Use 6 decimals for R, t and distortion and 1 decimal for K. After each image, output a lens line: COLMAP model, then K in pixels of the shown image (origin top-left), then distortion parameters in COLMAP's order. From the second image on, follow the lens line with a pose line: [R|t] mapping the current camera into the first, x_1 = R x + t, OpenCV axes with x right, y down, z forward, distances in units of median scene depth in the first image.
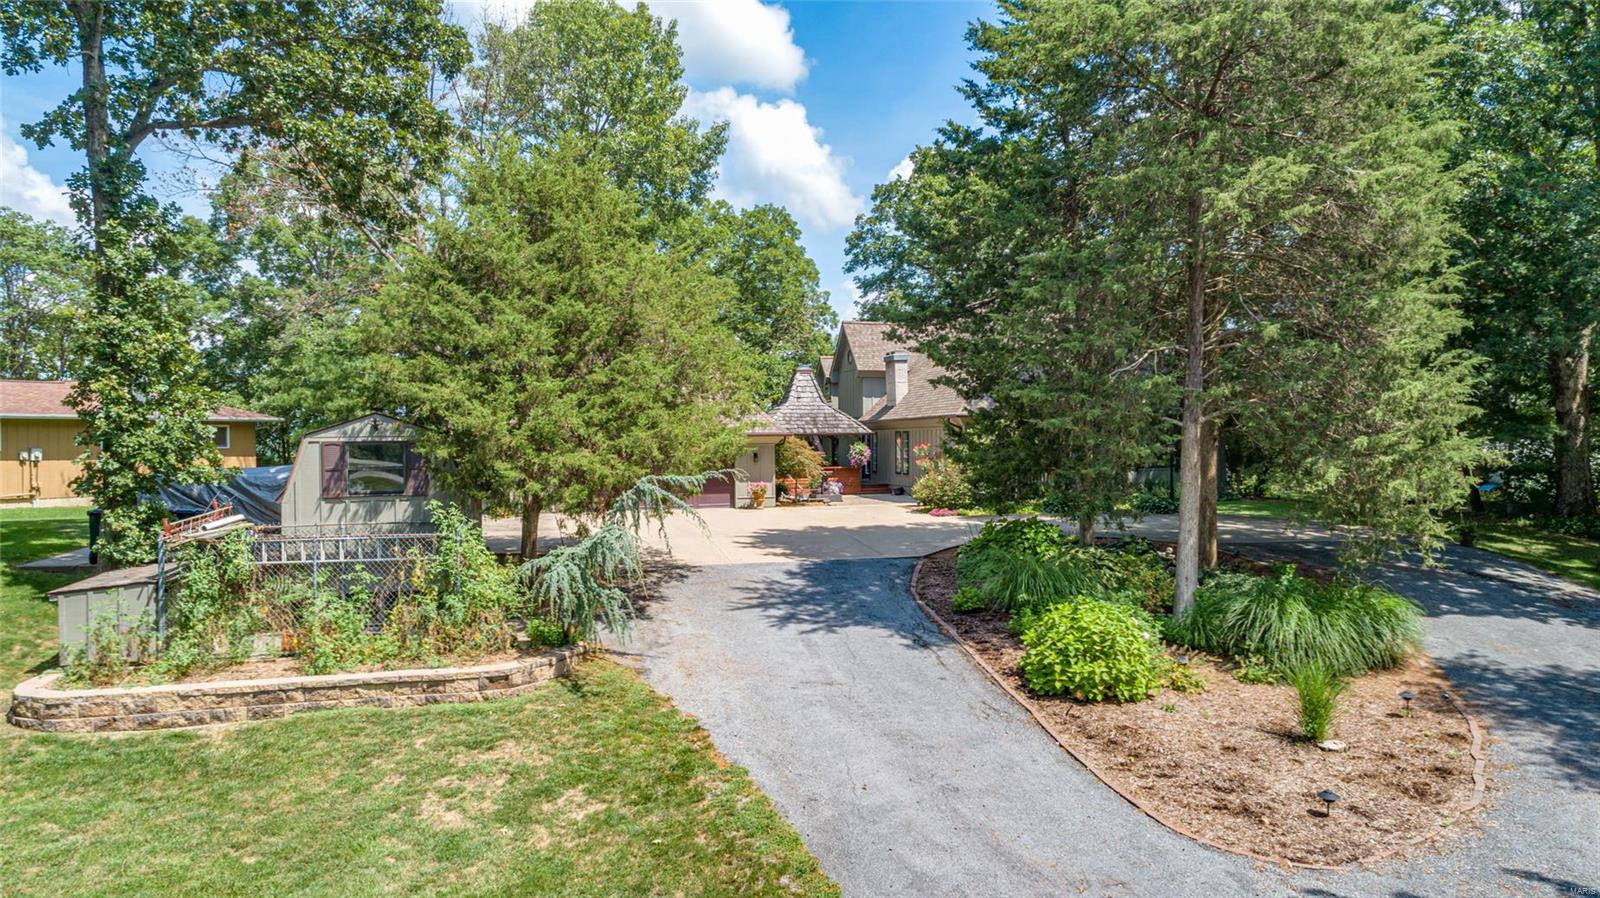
lens RADIAL K [[1095.7, 0, 807.1], [0, 1095.7, 439.1], [0, 0, 1]] dist [-0.011594, 0.000659]
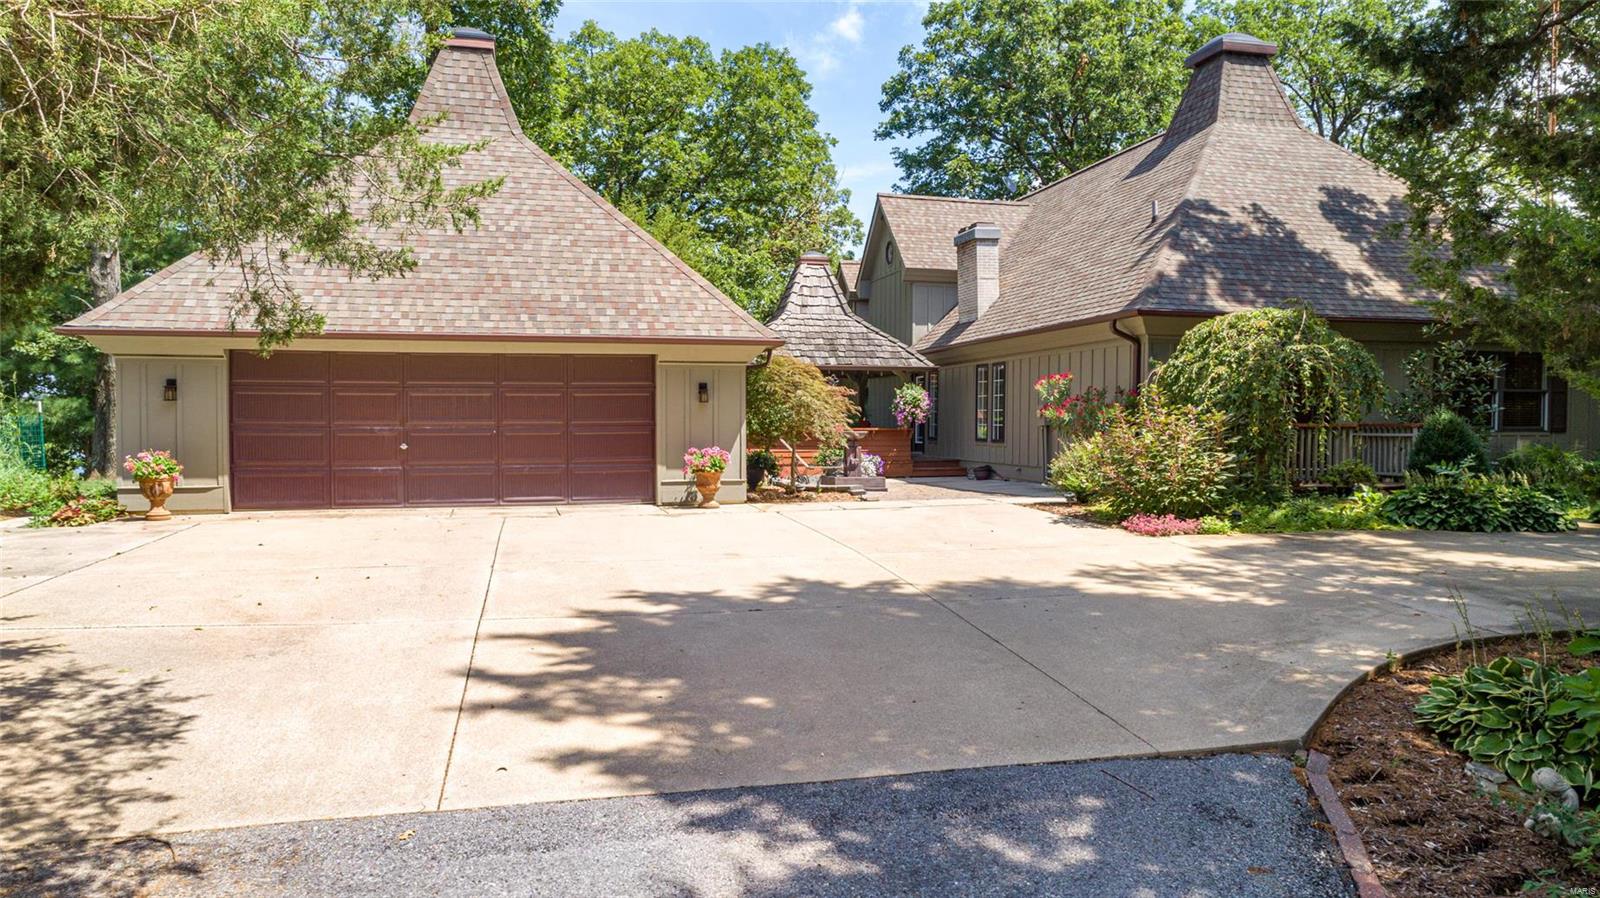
lens RADIAL K [[1095.0, 0, 811.1], [0, 1095.0, 454.5], [0, 0, 1]] dist [-0.011871, -0.000932]
pose [[0.999936, 0.009118, -0.006655, 0.000828], [-0.008926, 0.999561, 0.028239, 0.027285], [0.006910, -0.028178, 0.999579, 0.517899]]
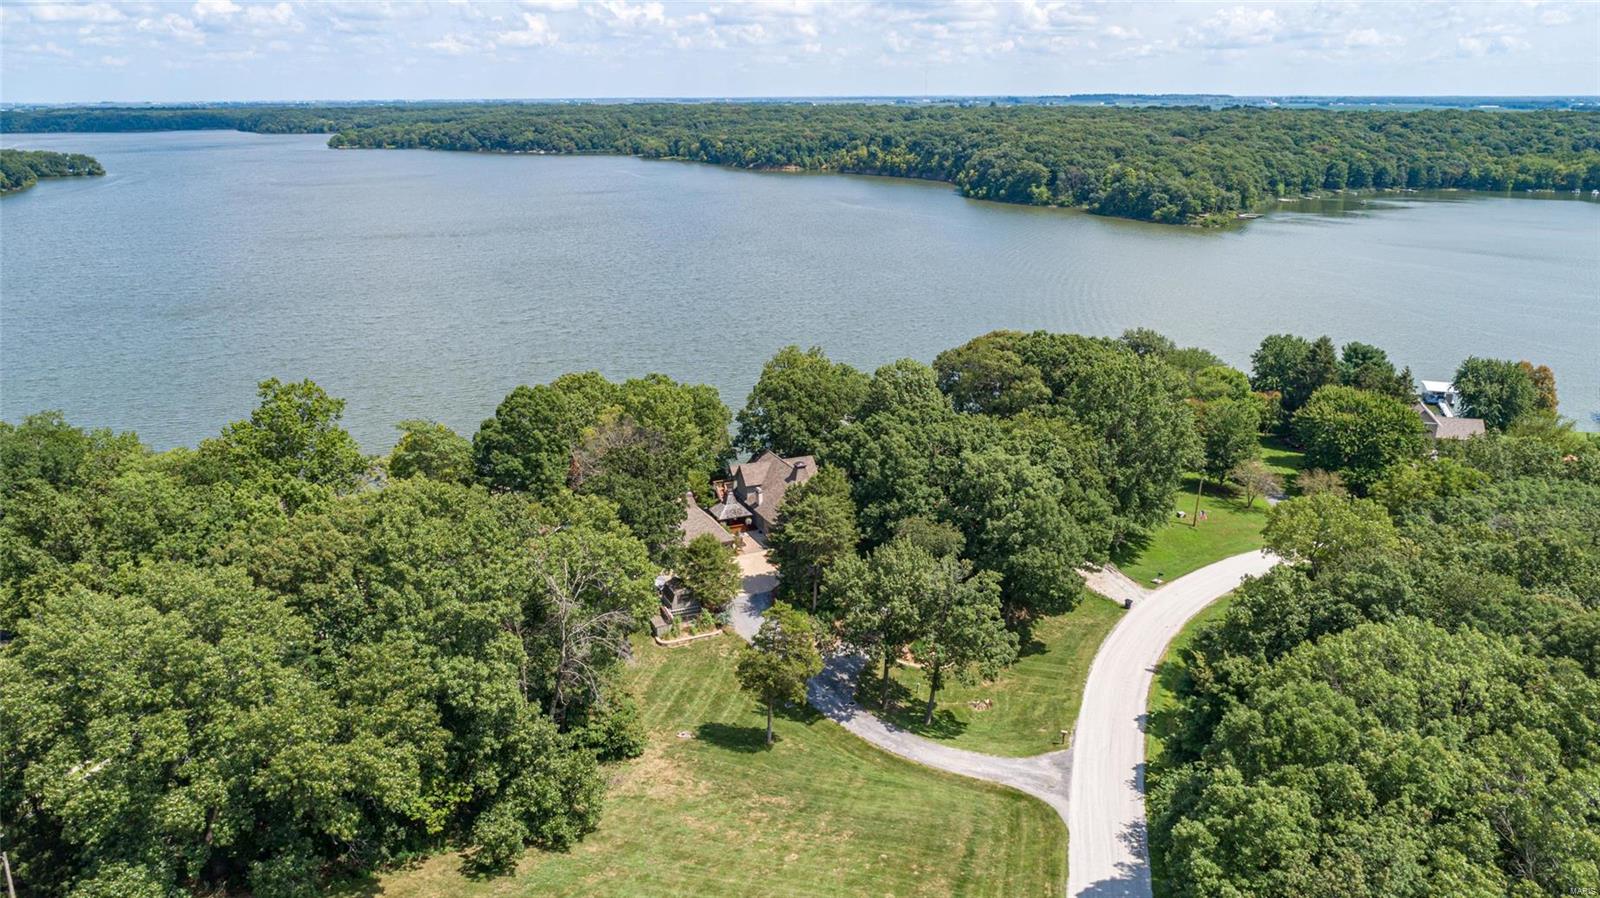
lens RADIAL K [[1095.7, 0, 807.1], [0, 1095.7, 439.1], [0, 0, 1]] dist [-0.011594, 0.000659]
pose [[0.986367, -0.035413, 0.160702, -0.359552], [-0.009193, 0.963186, 0.268680, -1.327632], [-0.164301, -0.266495, 0.949729, -2.525563]]
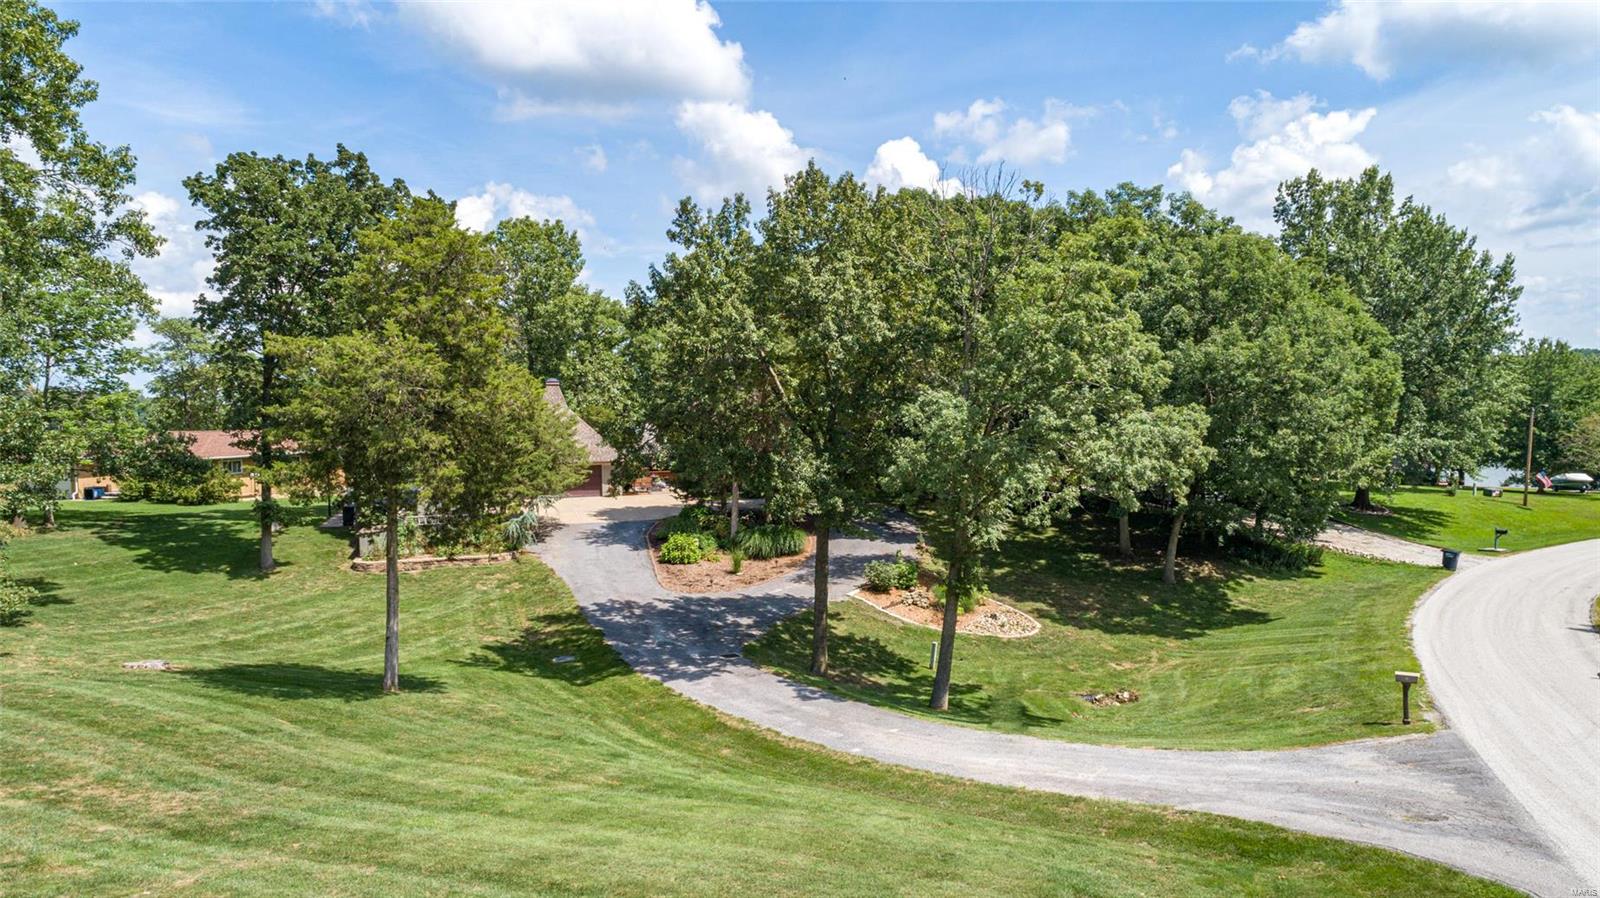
lens RADIAL K [[1065.3, 0, 810.4], [0, 1065.3, 447.0], [0, 0, 1]] dist [0.001342, -0.004485]
pose [[0.999336, -0.007739, 0.035596, 0.242794], [0.006158, 0.999000, 0.044288, -0.110343], [-0.035903, -0.044040, 0.998384, -0.966868]]
